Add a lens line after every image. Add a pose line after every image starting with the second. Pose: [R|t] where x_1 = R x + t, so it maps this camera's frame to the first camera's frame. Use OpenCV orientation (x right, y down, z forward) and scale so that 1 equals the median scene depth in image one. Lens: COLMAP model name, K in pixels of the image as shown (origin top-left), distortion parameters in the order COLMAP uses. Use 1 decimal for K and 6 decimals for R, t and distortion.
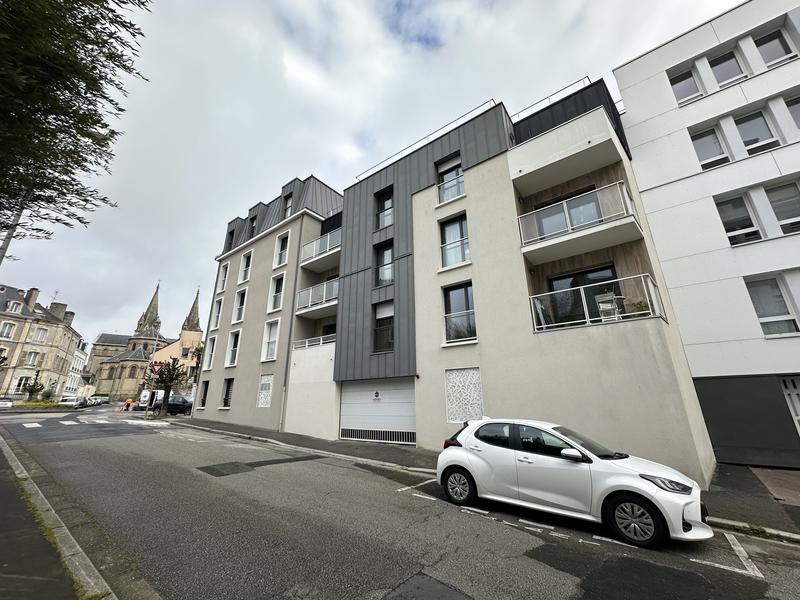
lens RADIAL K [[318.1, 0, 397.9], [0, 318.1, 299.0], [0, 0, 1]] dist [0.000919, 0.000093]
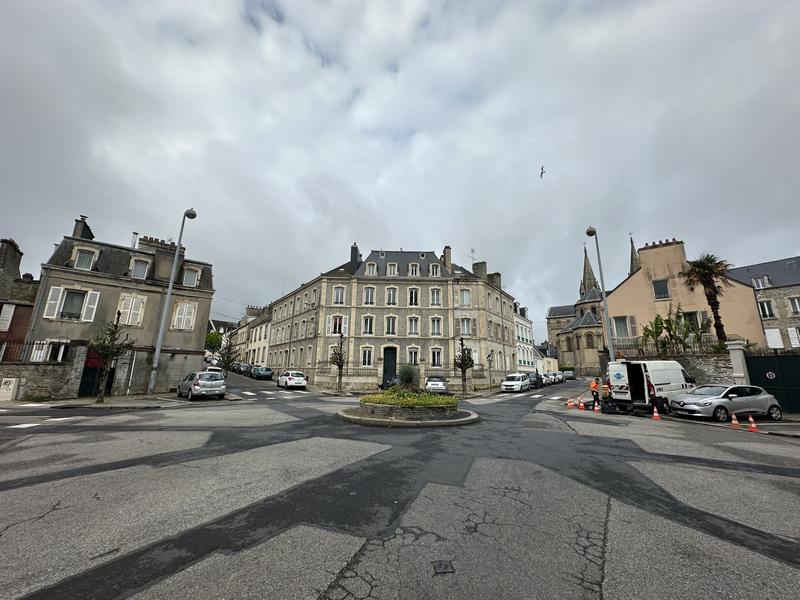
lens RADIAL K [[318.1, 0, 400.6], [0, 318.1, 300.1], [0, 0, 1]] dist [0.000919, 0.000093]
pose [[0.334523, -0.199660, -0.920994, -0.333514], [0.277406, 0.954860, -0.106243, 0.120795], [0.900633, -0.219949, 0.374810, 0.418480]]
